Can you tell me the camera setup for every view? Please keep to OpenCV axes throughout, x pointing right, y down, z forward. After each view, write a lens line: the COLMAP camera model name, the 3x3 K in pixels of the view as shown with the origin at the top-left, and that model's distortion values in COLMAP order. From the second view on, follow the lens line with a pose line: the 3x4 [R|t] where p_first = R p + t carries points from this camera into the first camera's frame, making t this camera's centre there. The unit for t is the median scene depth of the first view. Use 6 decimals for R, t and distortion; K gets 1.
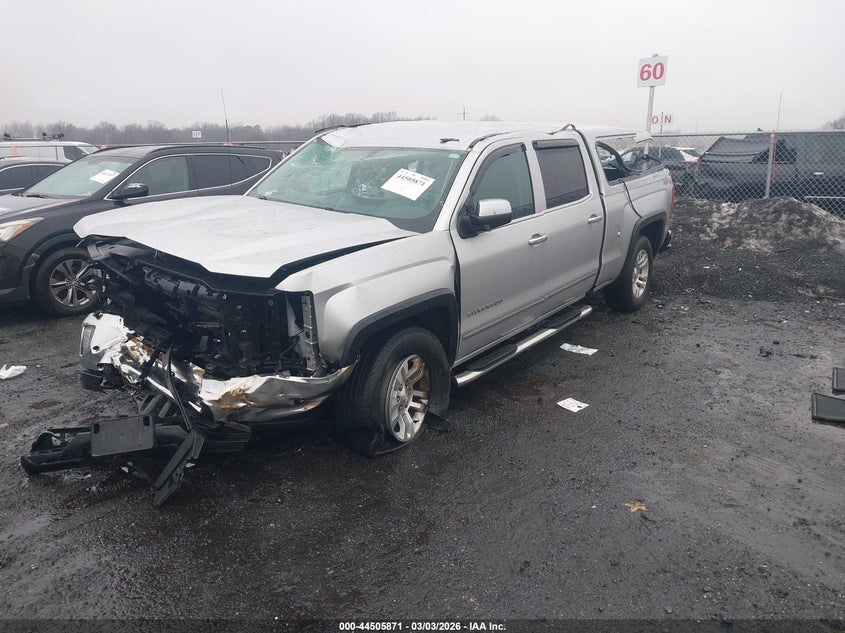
lens RADIAL K [[699.4, 0, 422.5], [0, 699.4, 316.5], [0, 0, 1]] dist [0.050963, -0.005573]
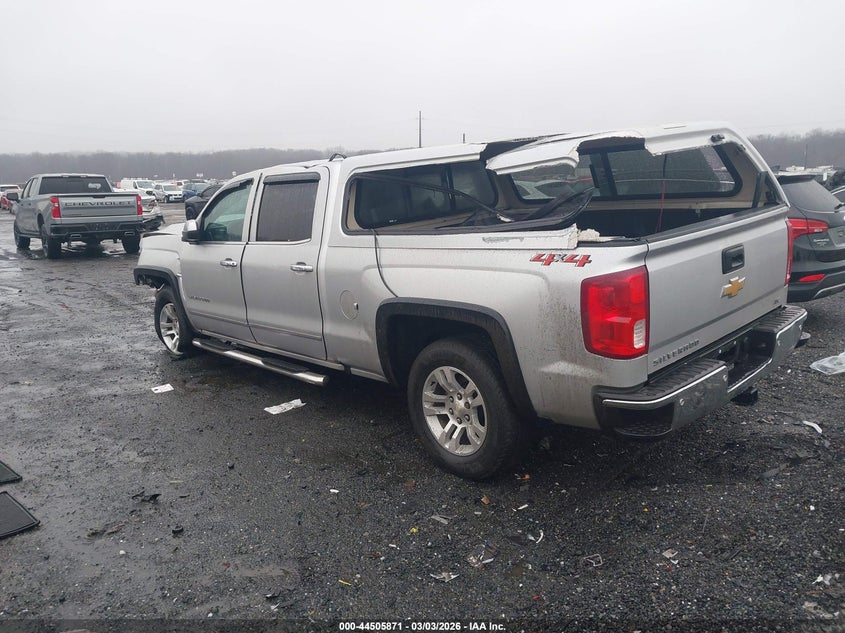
lens RADIAL K [[699.4, 0, 422.5], [0, 699.4, 316.5], [0, 0, 1]] dist [0.050963, -0.005573]
pose [[-0.263207, 0.177611, -0.948249, 1.121076], [-0.218045, 0.946521, 0.237811, -0.349860], [0.939776, 0.269355, -0.210404, 1.485788]]
